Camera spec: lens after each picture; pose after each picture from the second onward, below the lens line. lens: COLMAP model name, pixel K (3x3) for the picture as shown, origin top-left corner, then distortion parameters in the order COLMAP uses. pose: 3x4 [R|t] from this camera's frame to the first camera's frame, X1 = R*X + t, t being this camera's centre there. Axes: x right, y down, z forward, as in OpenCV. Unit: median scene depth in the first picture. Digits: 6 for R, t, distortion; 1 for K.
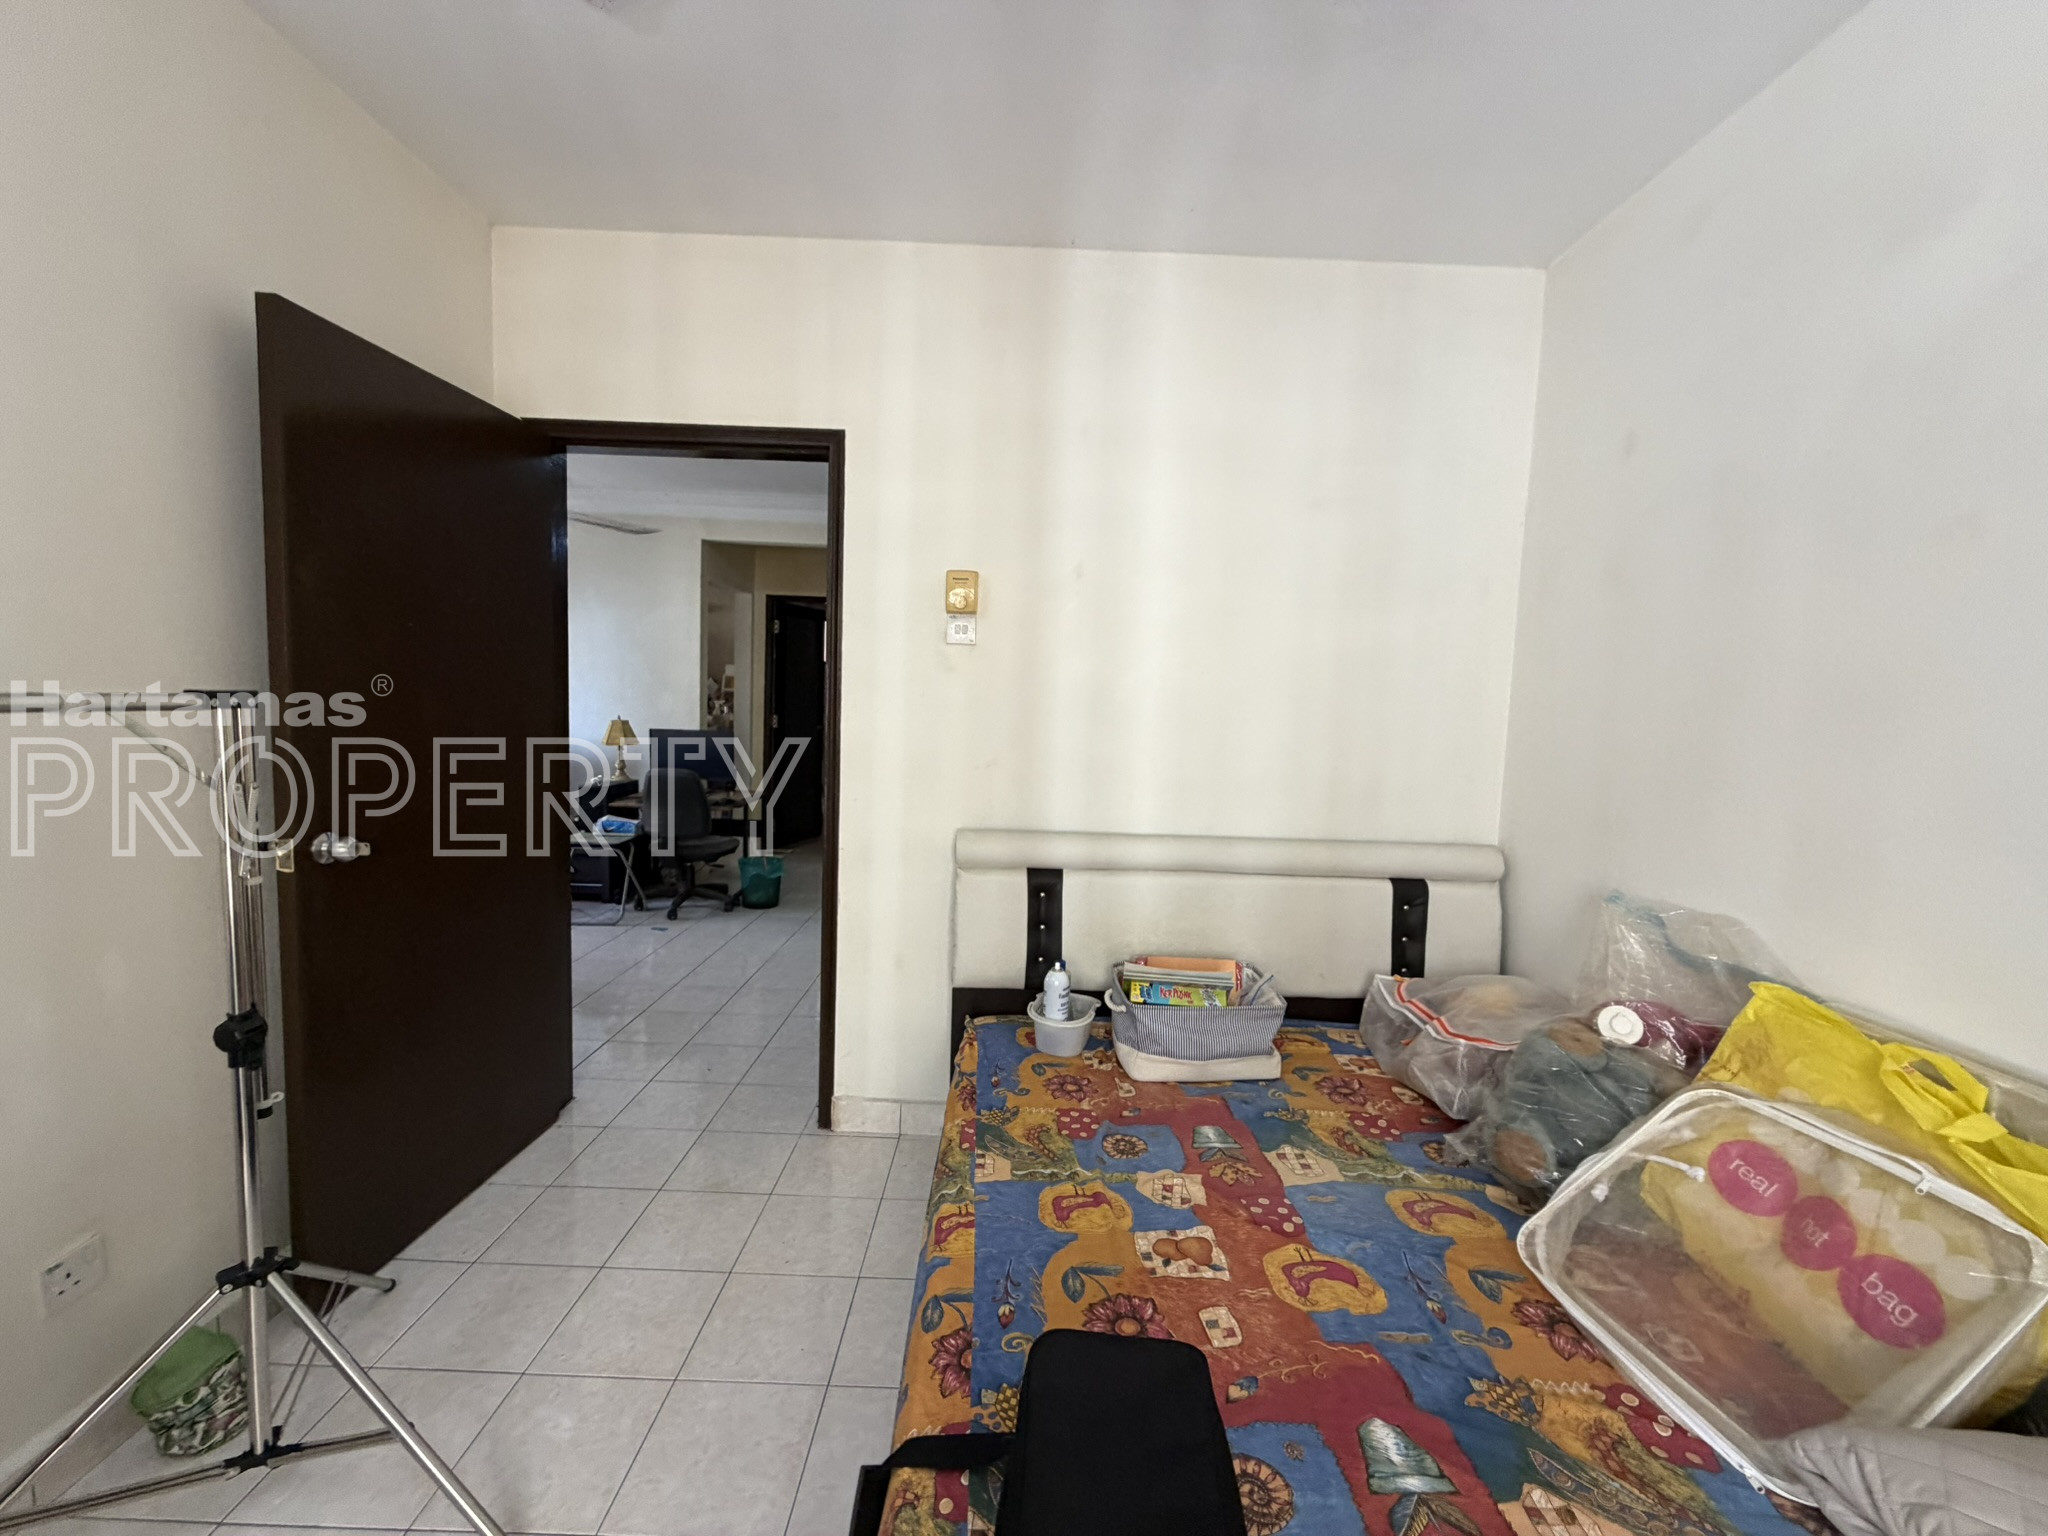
lens RADIAL K [[811.2, 0, 1022.1], [0, 811.2, 762.5], [0, 0, 1]] dist [0.000766, 0.000189]
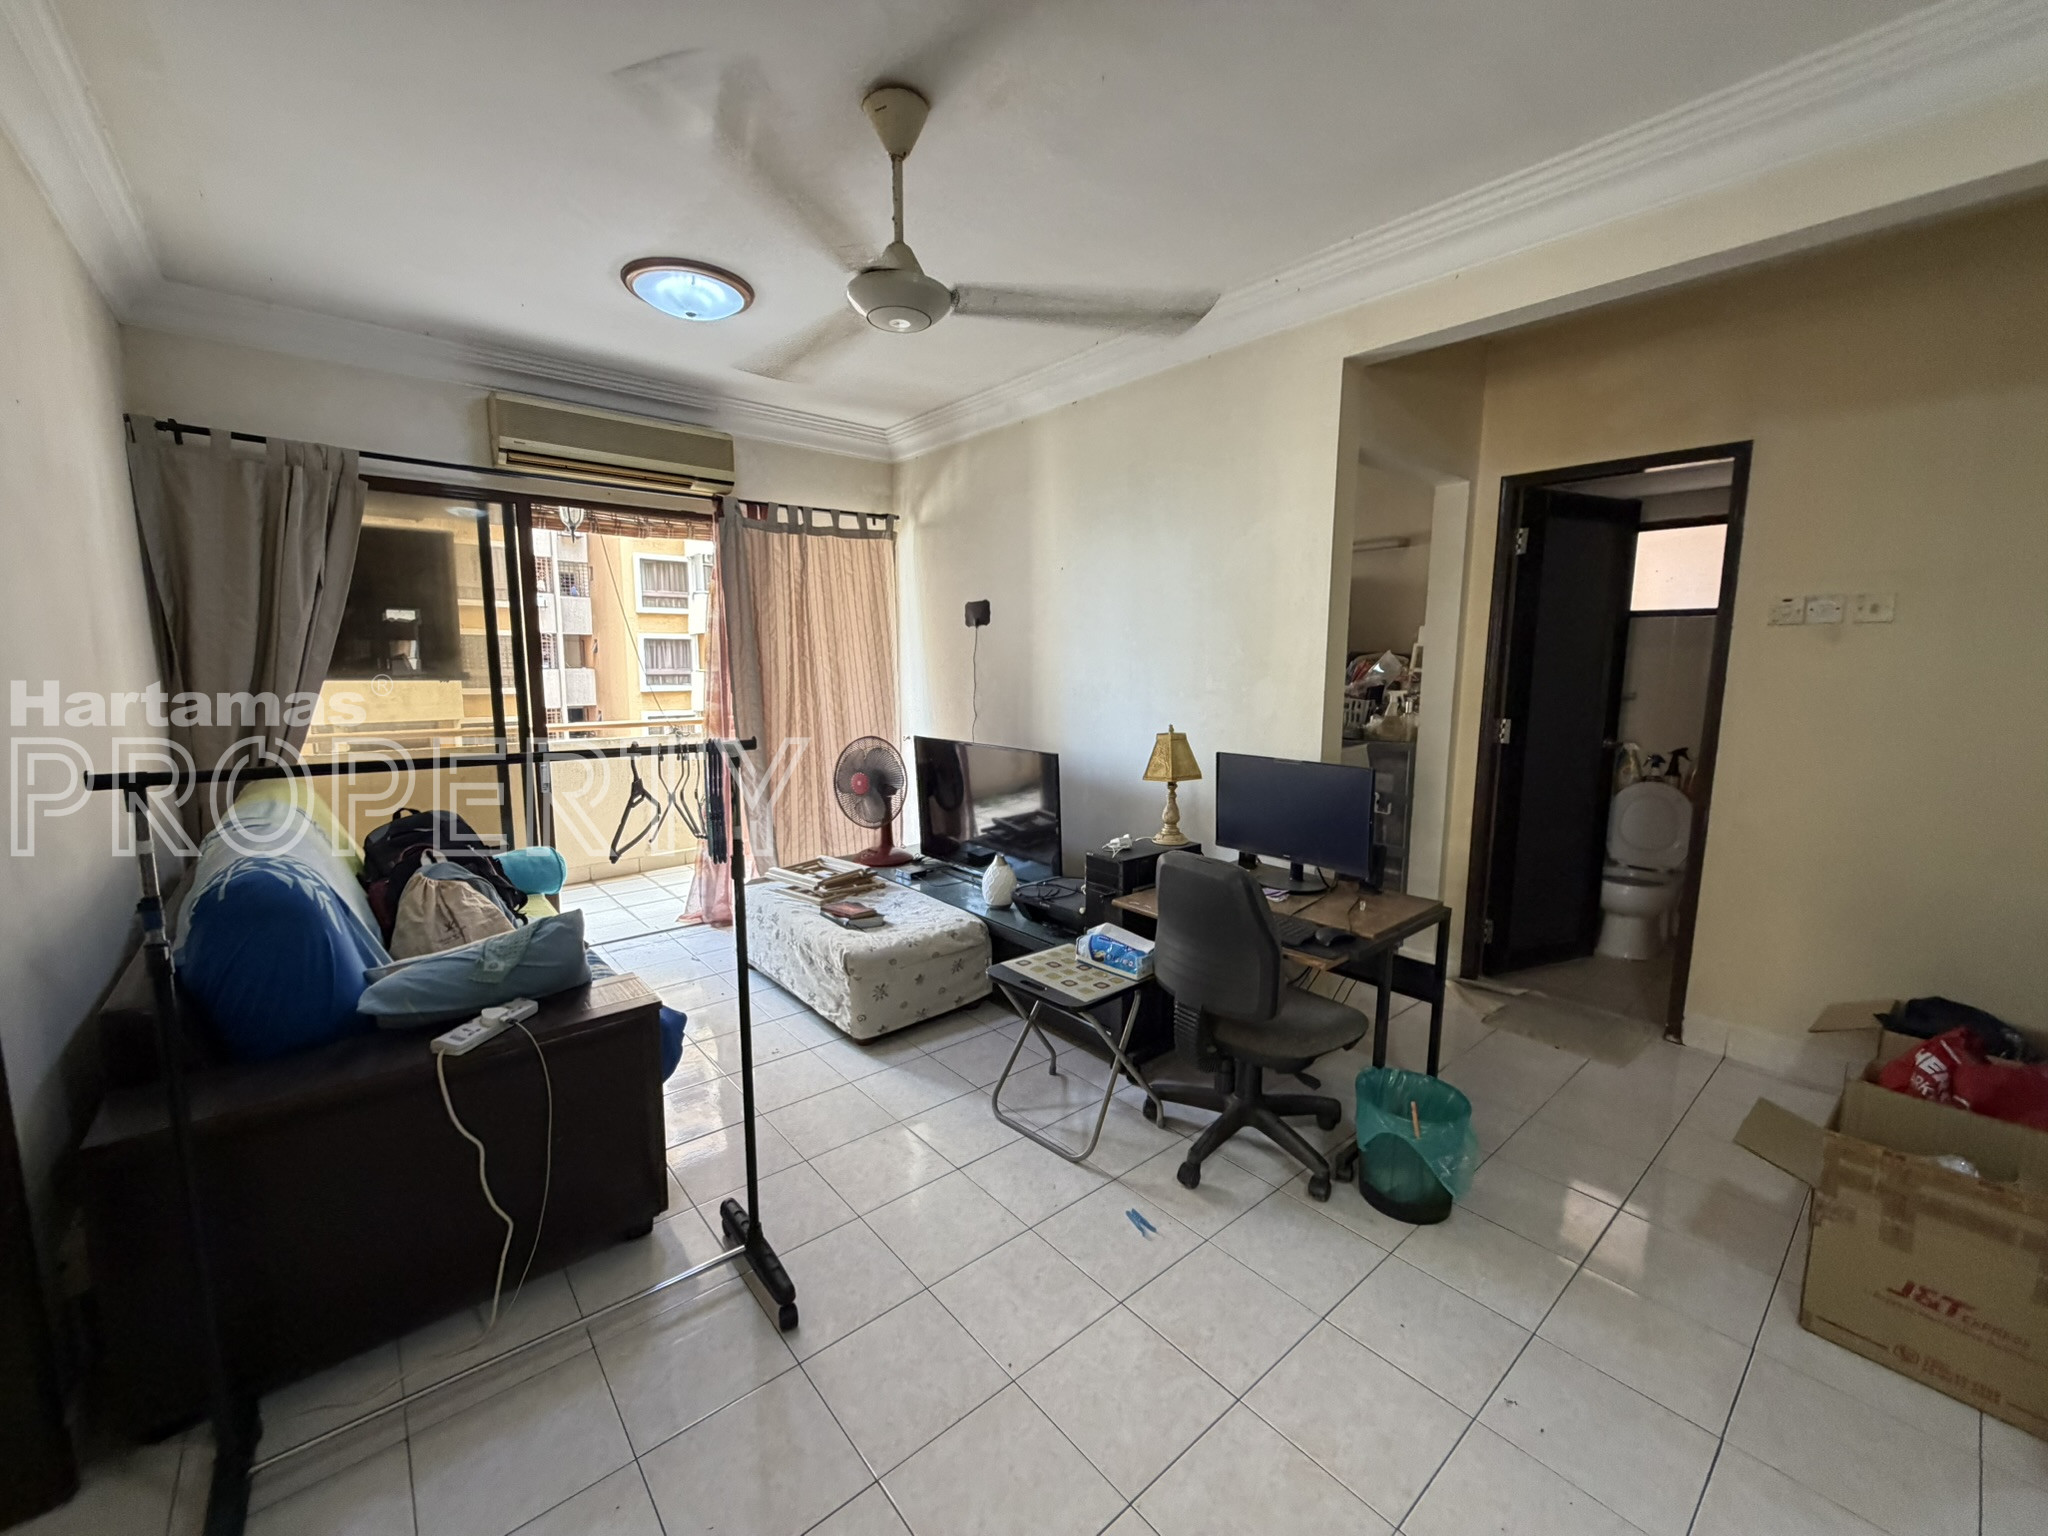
lens RADIAL K [[811.2, 0, 1022.1], [0, 811.2, 762.5], [0, 0, 1]] dist [0.000766, 0.000189]
pose [[0.650505, 0.066532, -0.756582, -0.162298], [-0.044717, 0.997783, 0.049296, -0.061649], [0.758184, 0.001765, 0.652038, 0.629089]]
